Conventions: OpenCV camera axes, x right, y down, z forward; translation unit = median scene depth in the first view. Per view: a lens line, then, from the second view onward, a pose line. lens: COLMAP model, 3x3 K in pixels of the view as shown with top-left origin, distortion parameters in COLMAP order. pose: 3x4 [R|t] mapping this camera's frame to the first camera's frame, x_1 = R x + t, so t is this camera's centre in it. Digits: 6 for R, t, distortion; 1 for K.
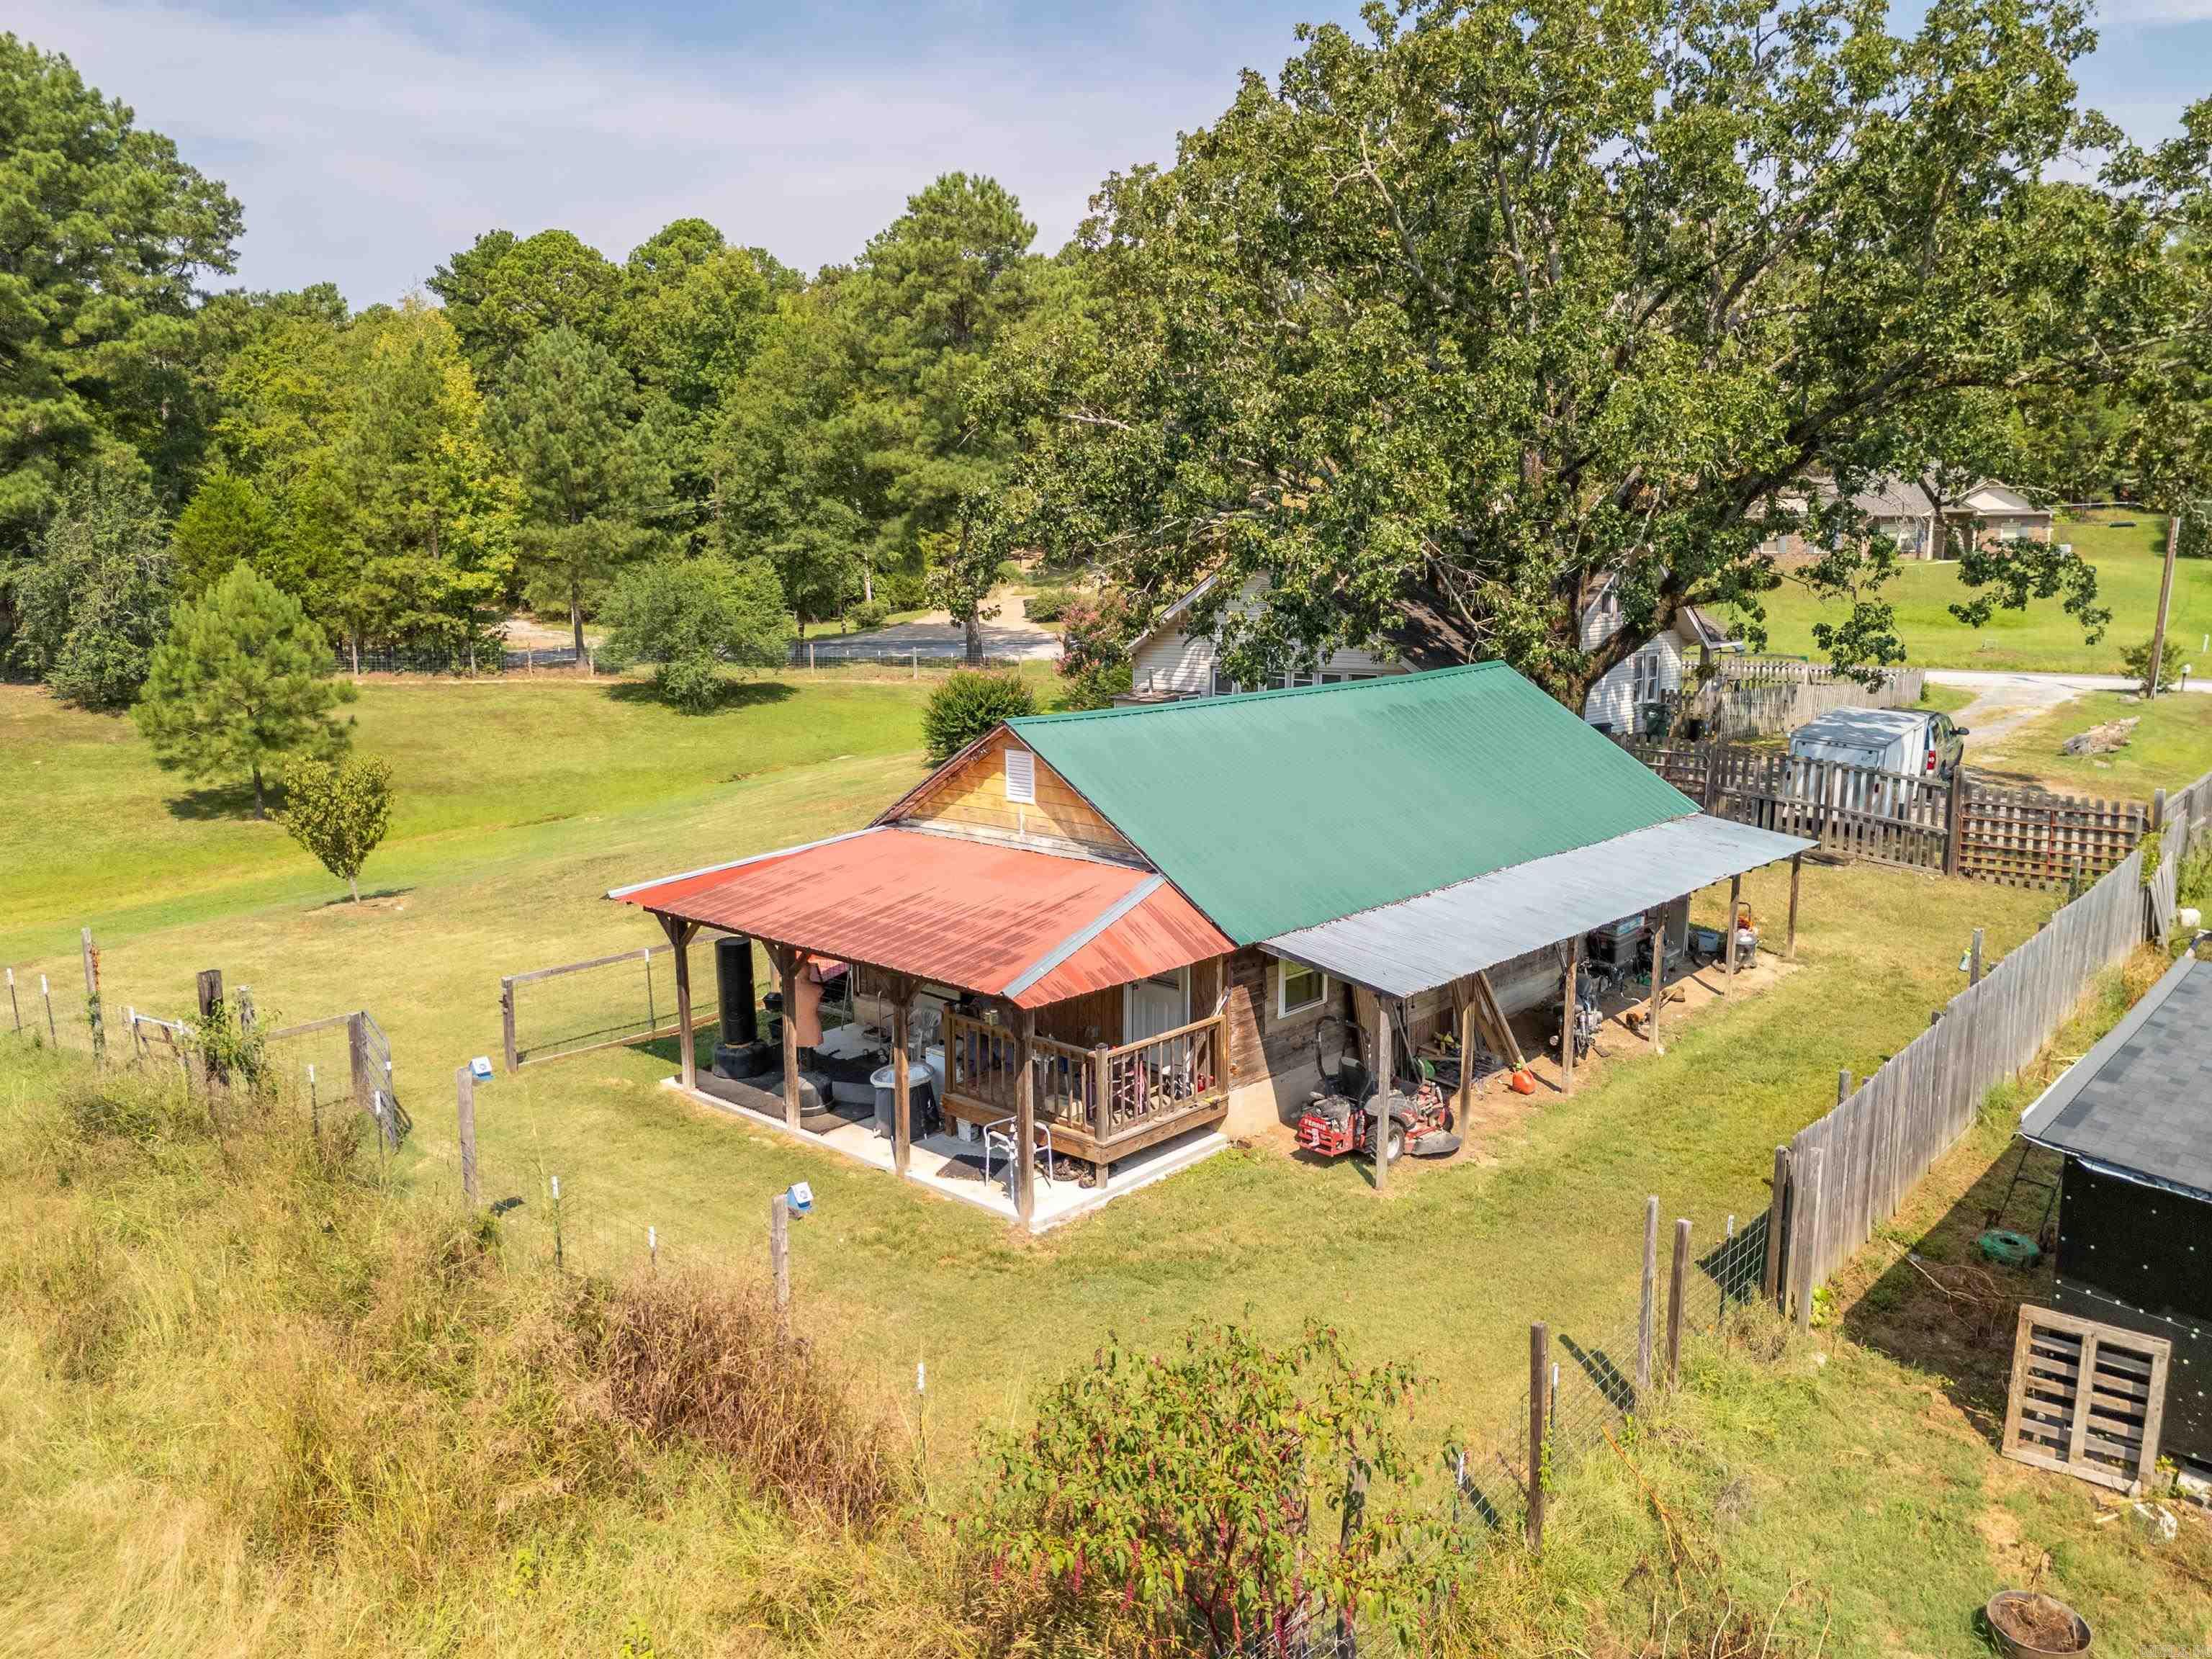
lens RADIAL K [[1601.4, 0, 1095.3], [0, 1601.4, 866.5], [0, 0, 1]] dist [0.072276, -0.042026]
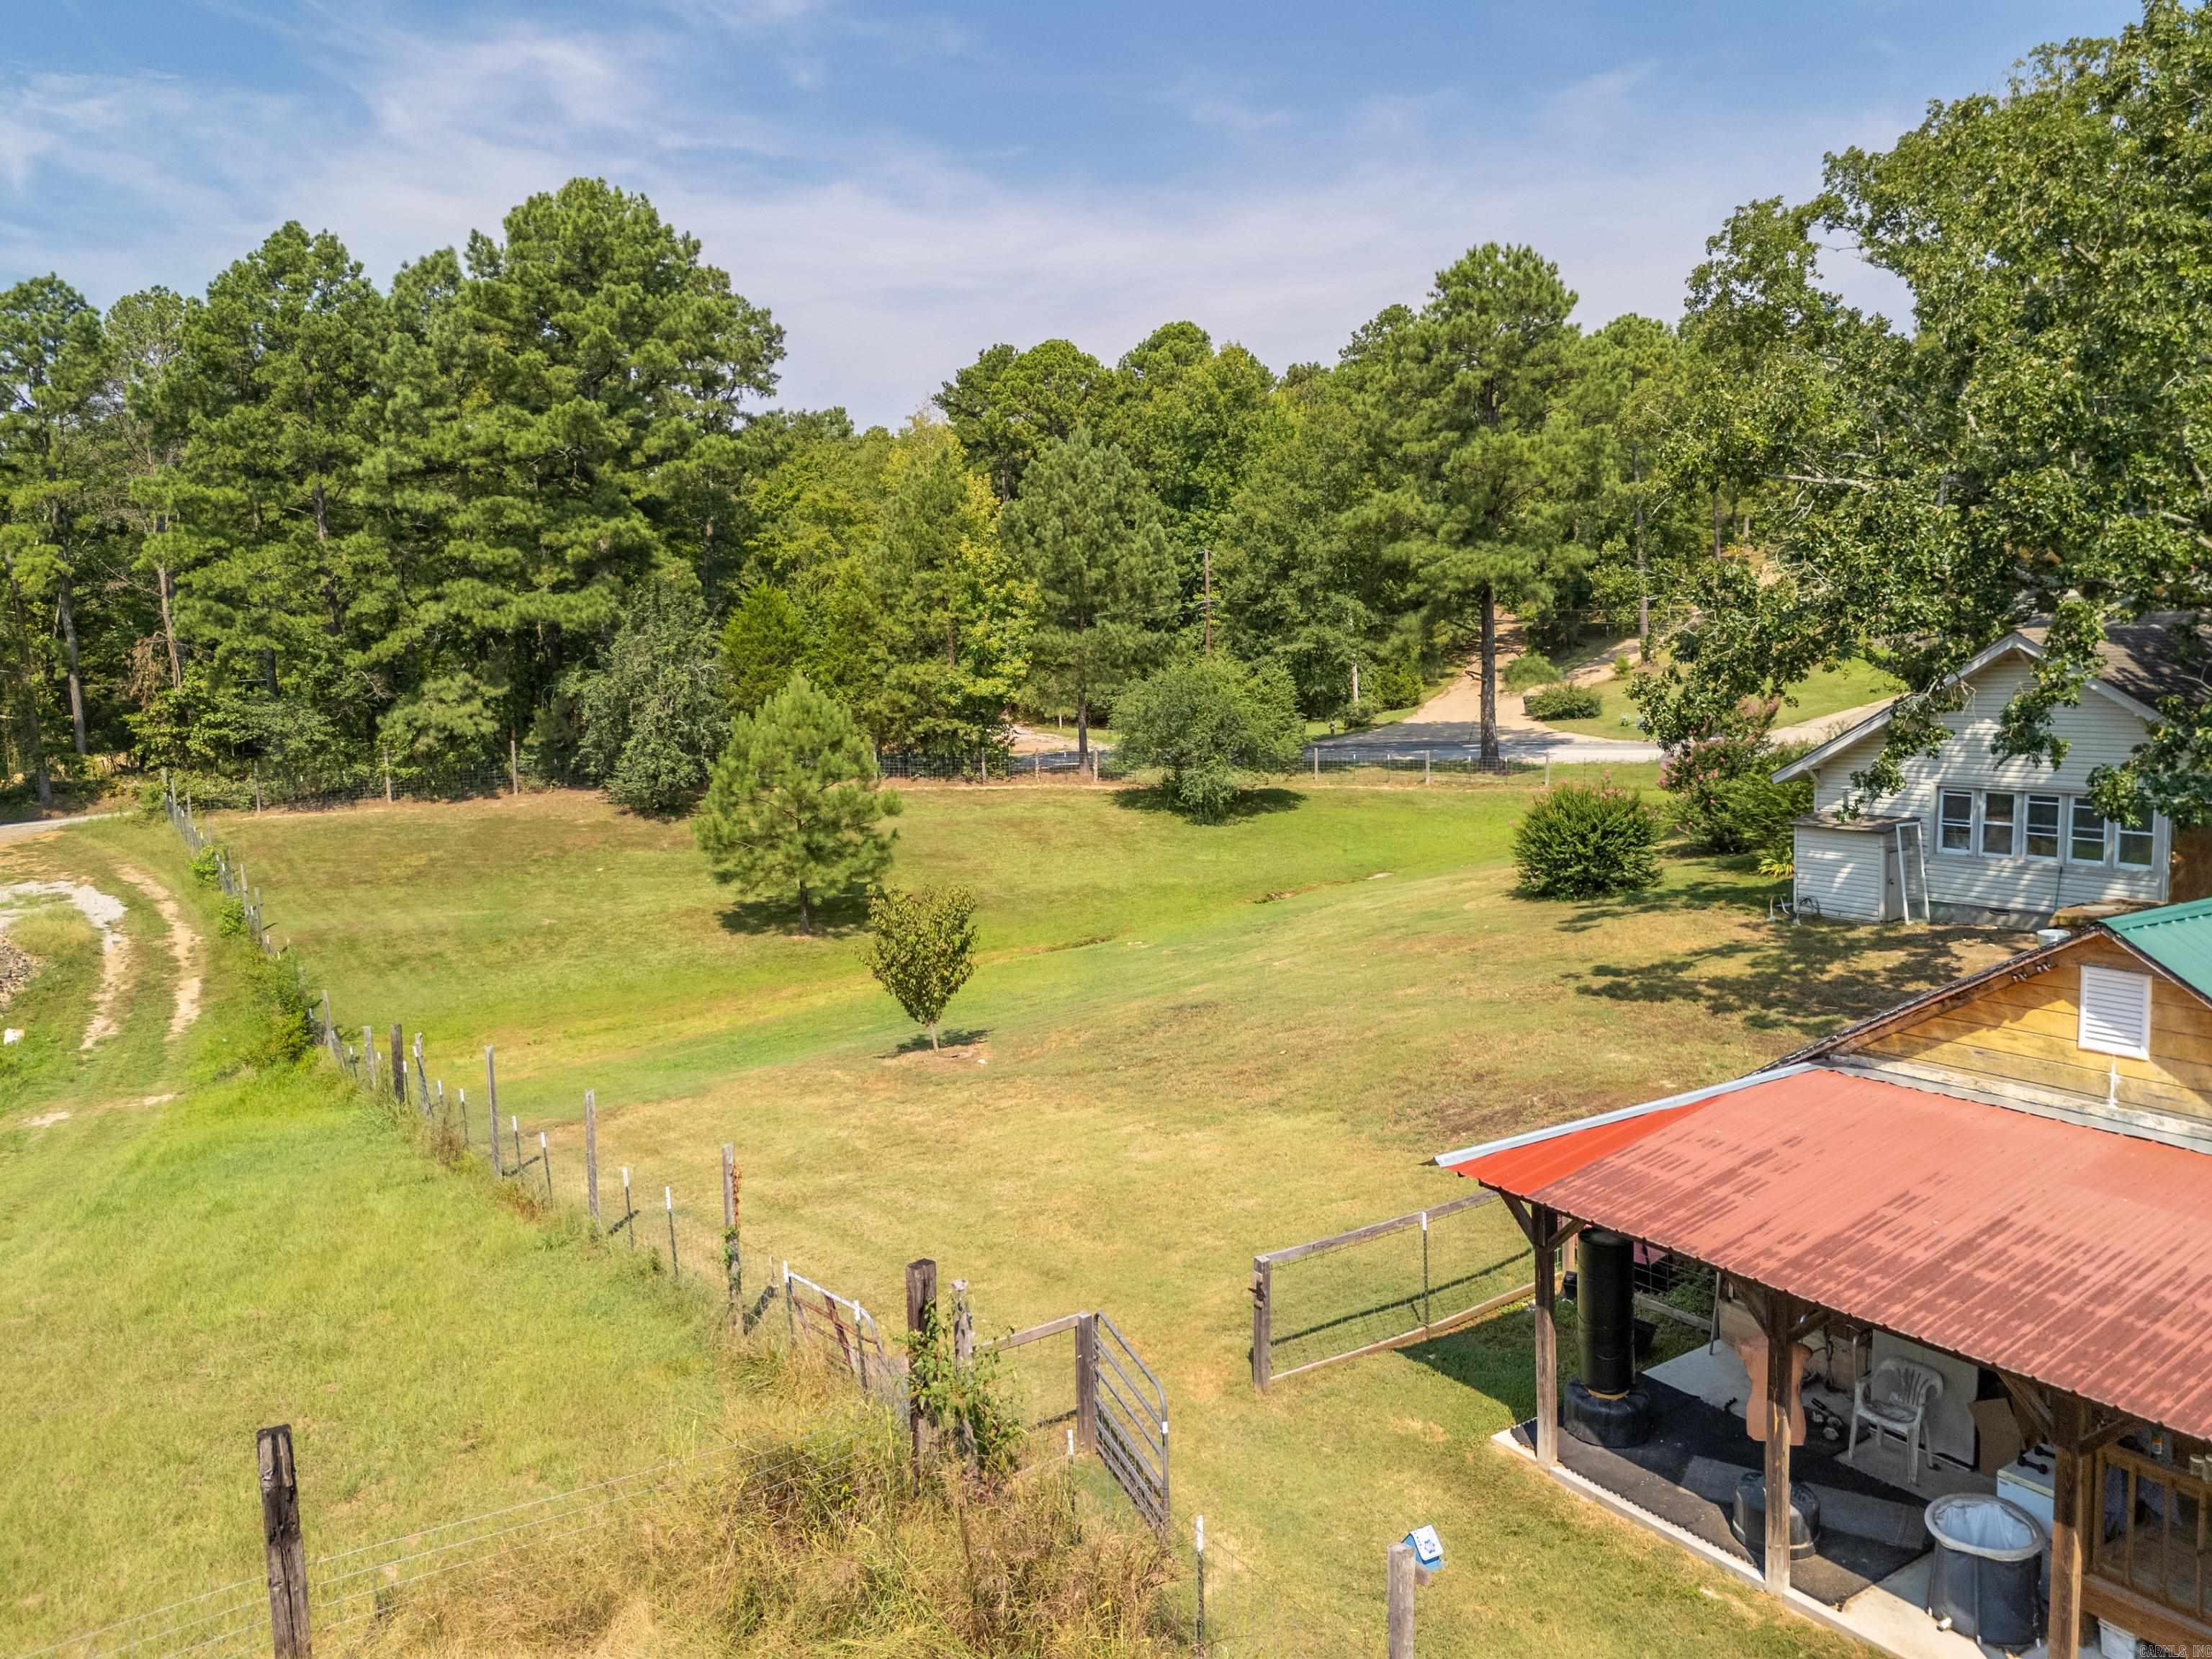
lens RADIAL K [[1579.4, 0, 1157.9], [0, 1579.4, 891.0], [0, 0, 1]] dist [0.163635, -0.294589]
pose [[0.975942, 0.020328, -0.217079, -0.067551], [-0.029234, 0.998854, -0.037897, -0.016964], [0.216059, 0.043331, 0.975418, 0.076970]]
